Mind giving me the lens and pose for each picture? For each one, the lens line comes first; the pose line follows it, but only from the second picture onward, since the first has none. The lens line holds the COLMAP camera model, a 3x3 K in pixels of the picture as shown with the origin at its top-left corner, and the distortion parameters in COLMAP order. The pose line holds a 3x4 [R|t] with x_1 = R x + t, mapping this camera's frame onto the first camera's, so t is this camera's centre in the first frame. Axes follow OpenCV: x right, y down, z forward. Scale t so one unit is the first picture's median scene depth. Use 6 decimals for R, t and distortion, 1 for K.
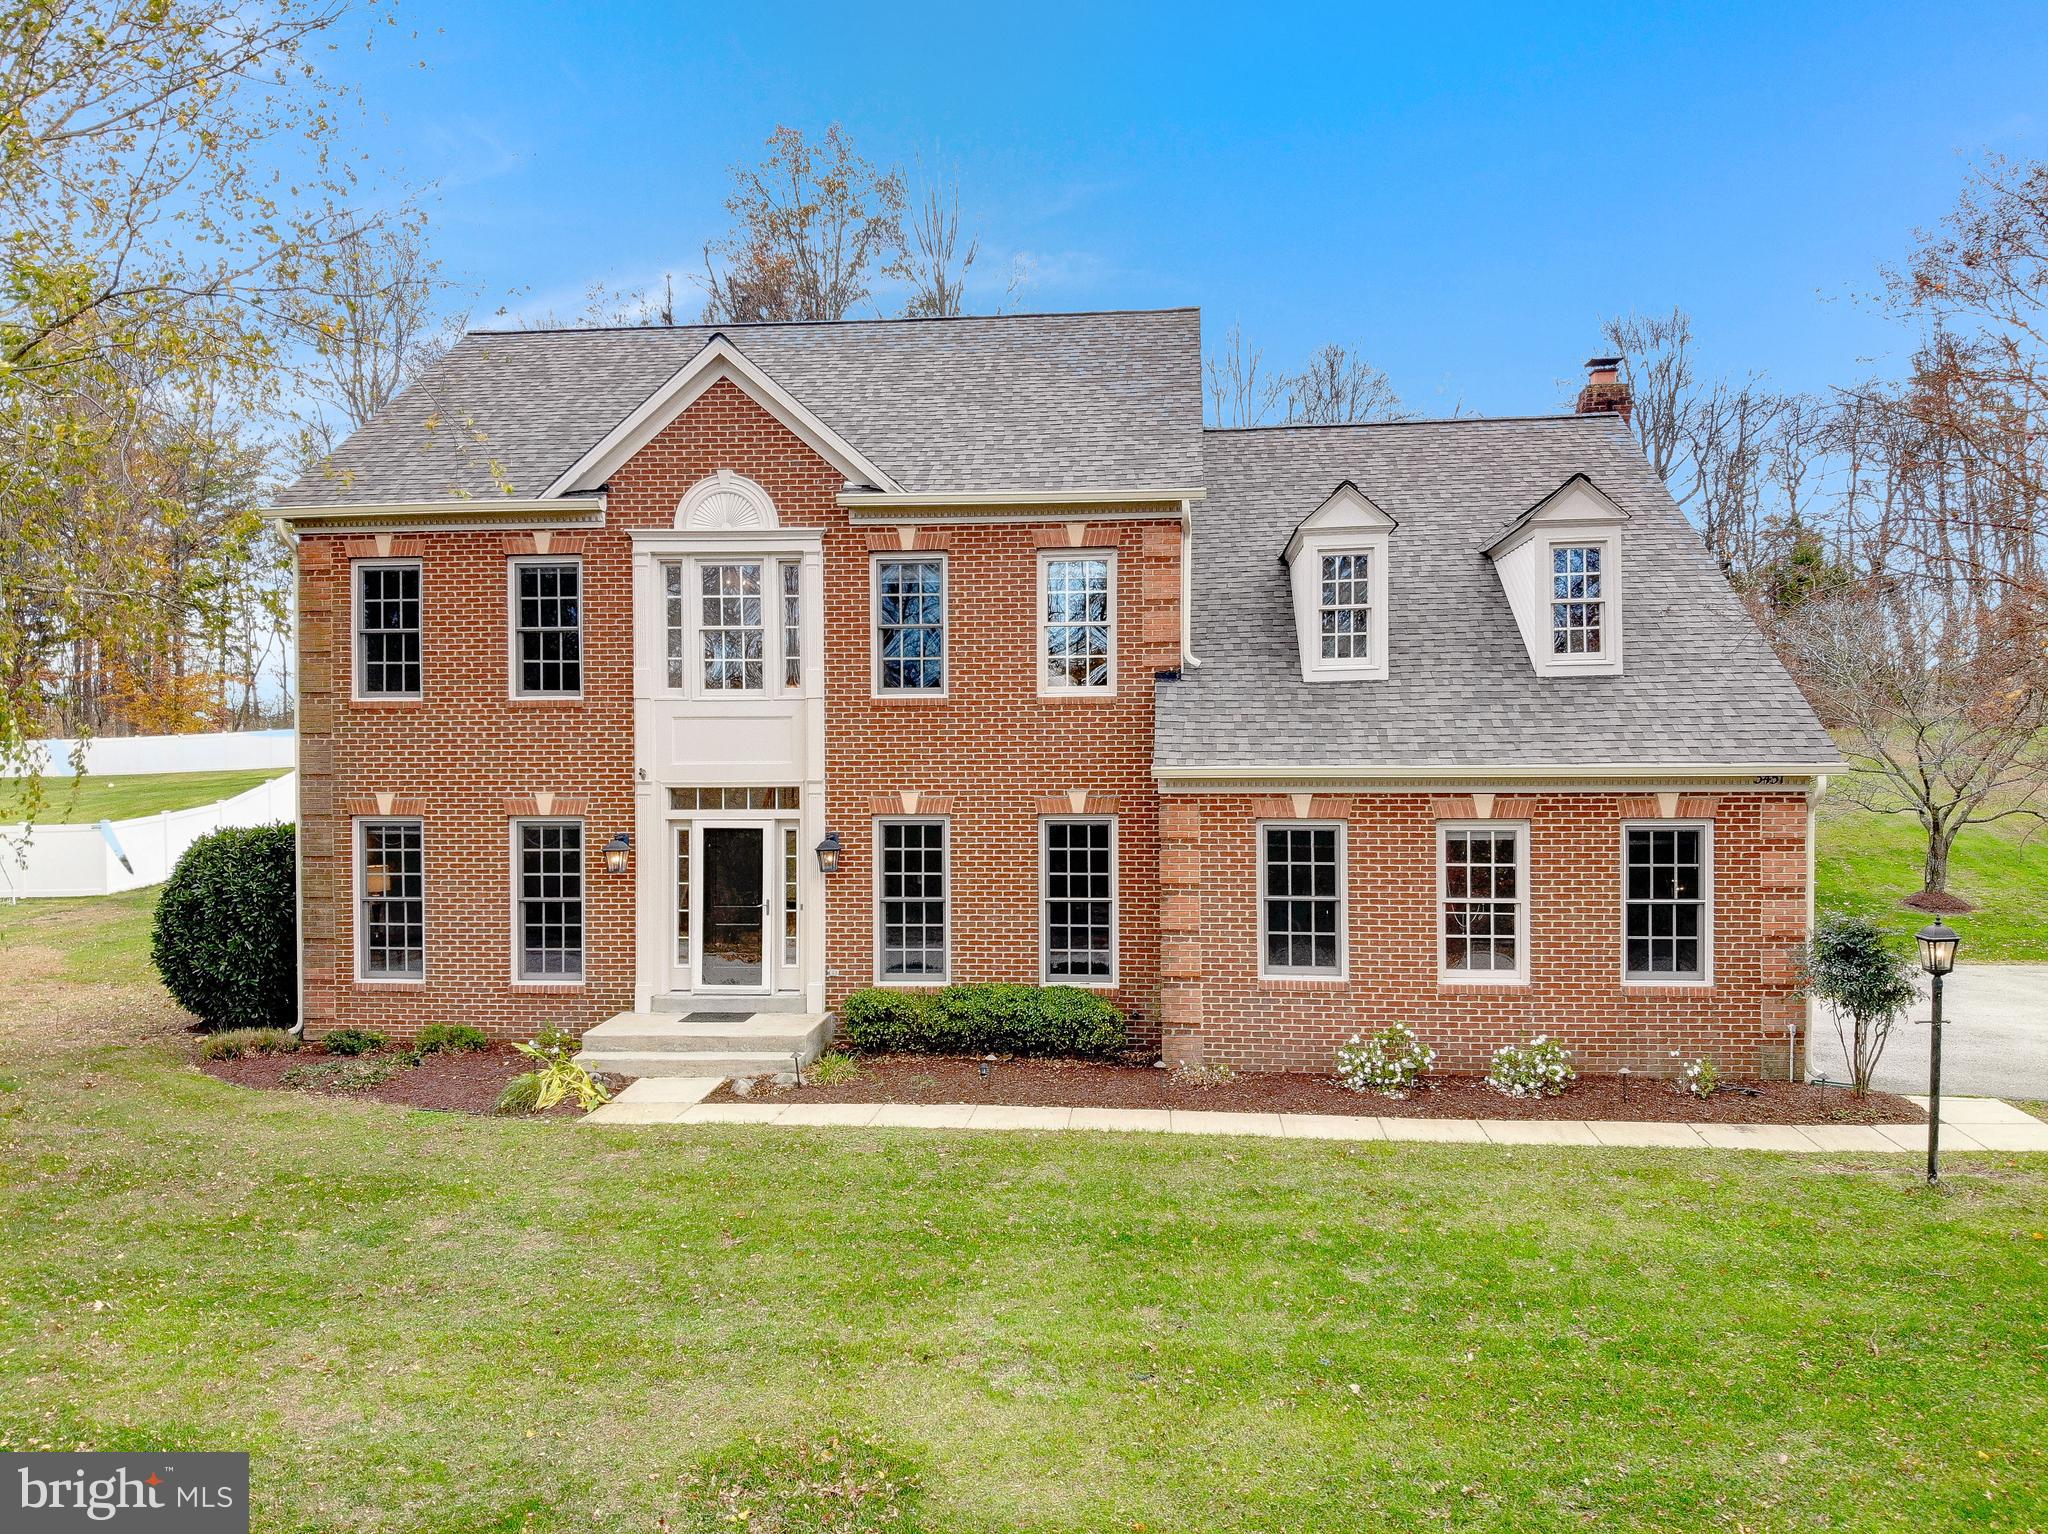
lens RADIAL K [[1463.5, 0, 977.4], [0, 1463.5, 757.3], [0, 0, 1]] dist [0.180517, -0.366351]
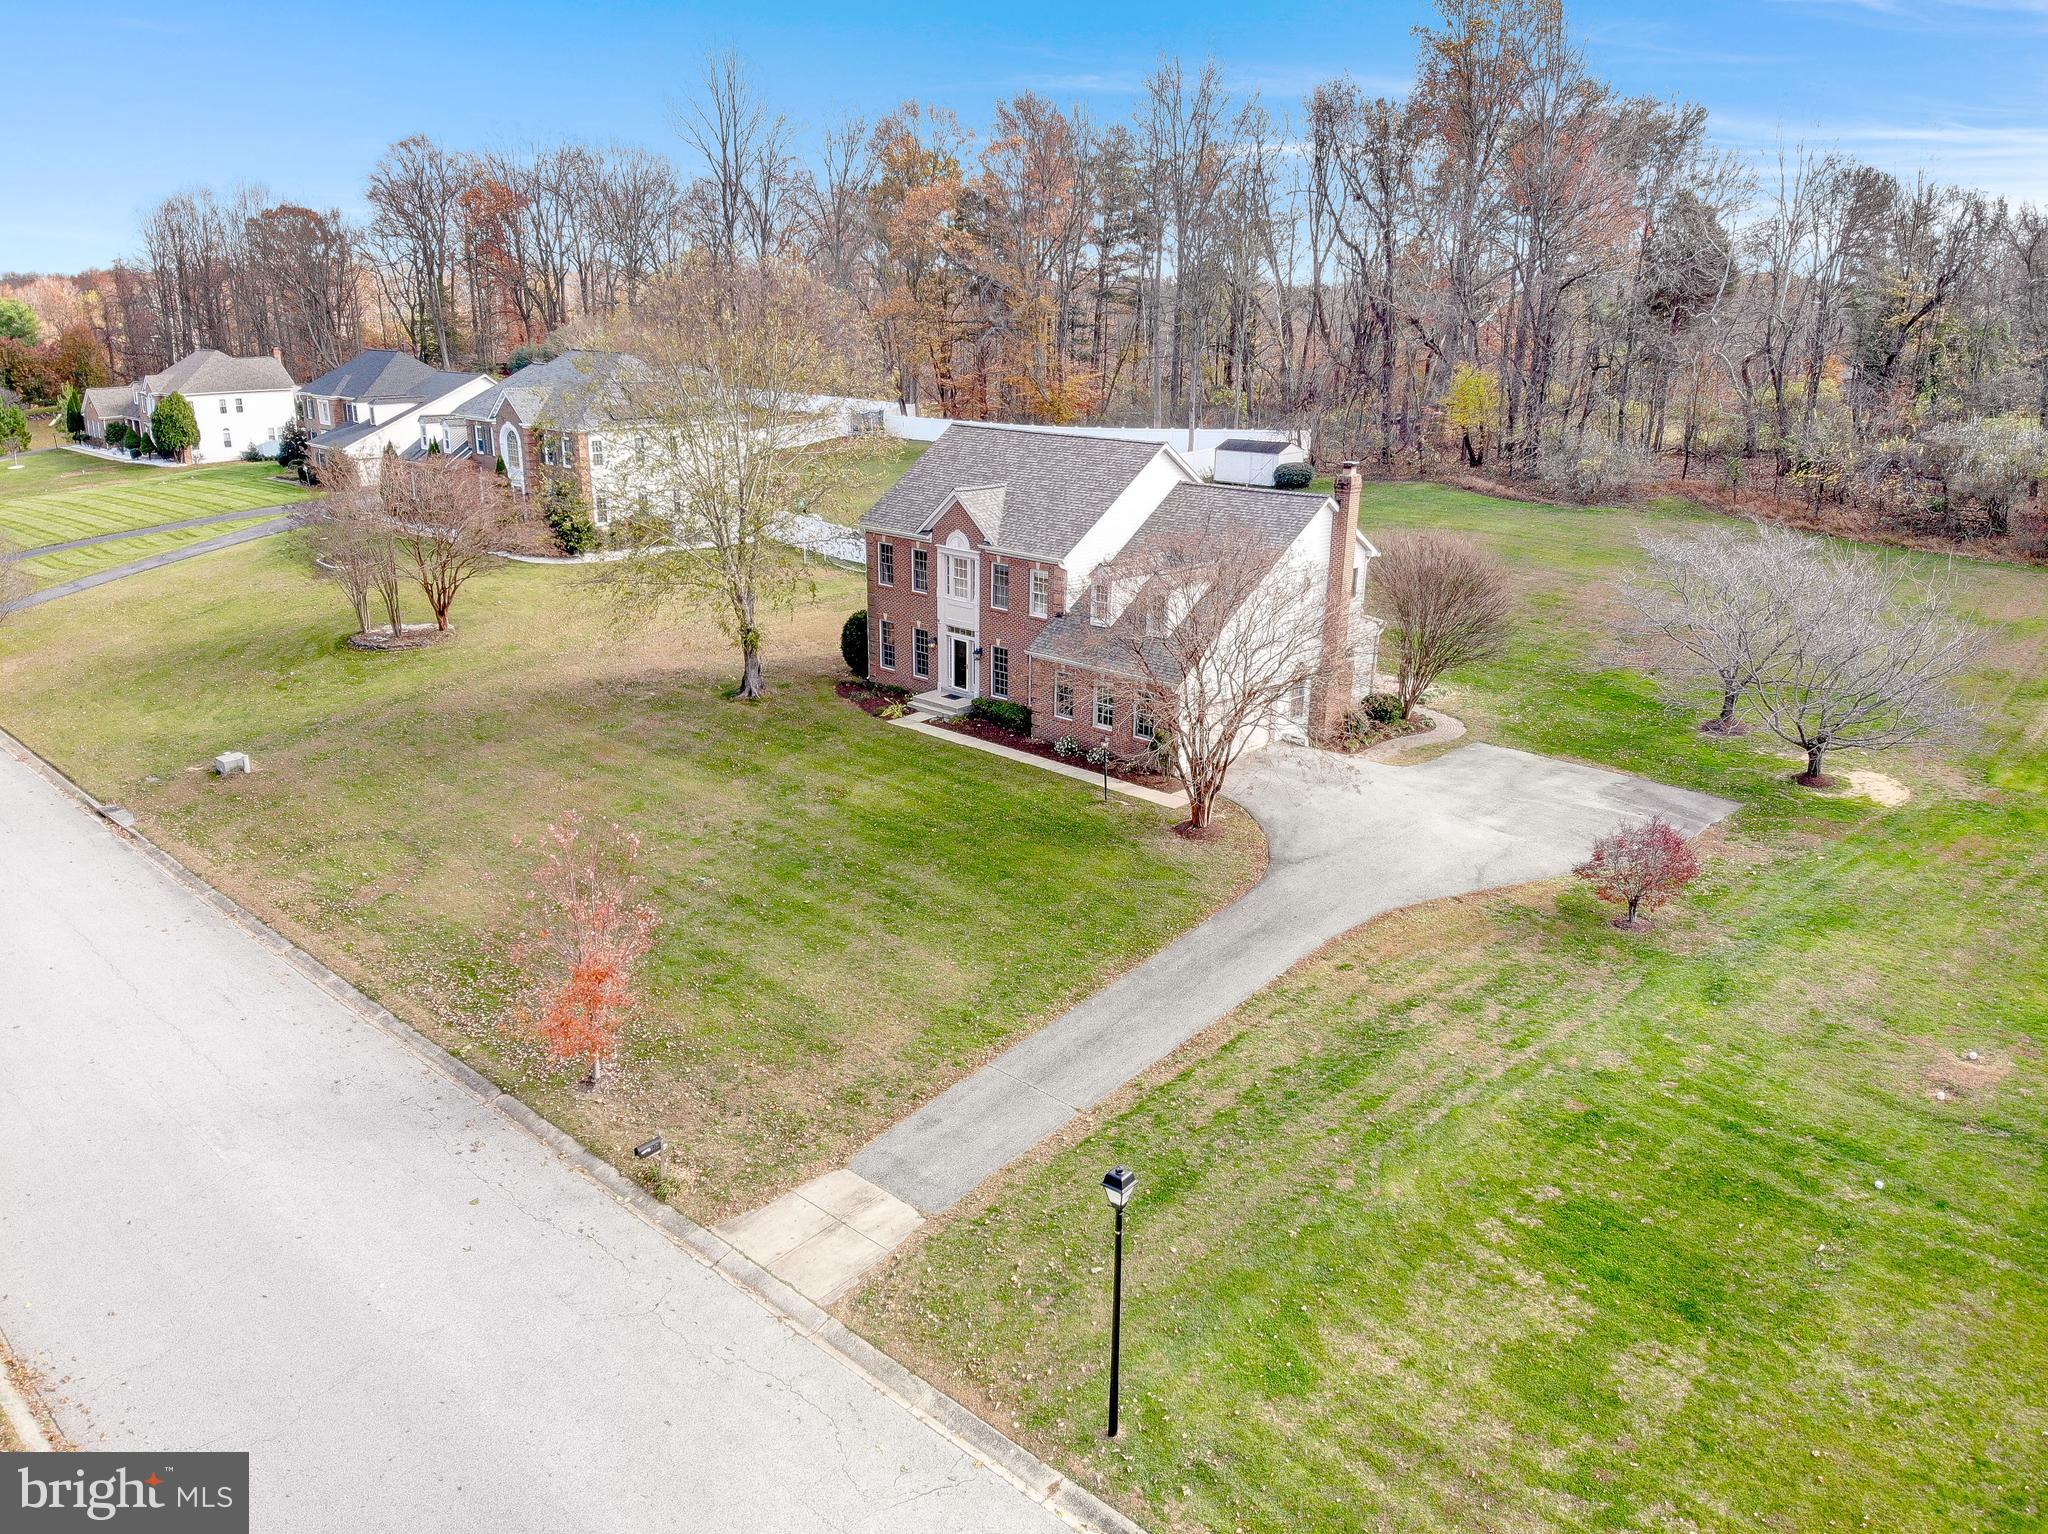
lens RADIAL K [[1463.5, 0, 977.4], [0, 1463.5, 757.3], [0, 0, 1]] dist [0.180517, -0.366351]
pose [[0.784773, 0.194666, -0.588419, 1.835670], [-0.010465, 0.953421, 0.301462, -0.690361], [0.619695, -0.230422, 0.750256, -1.463676]]
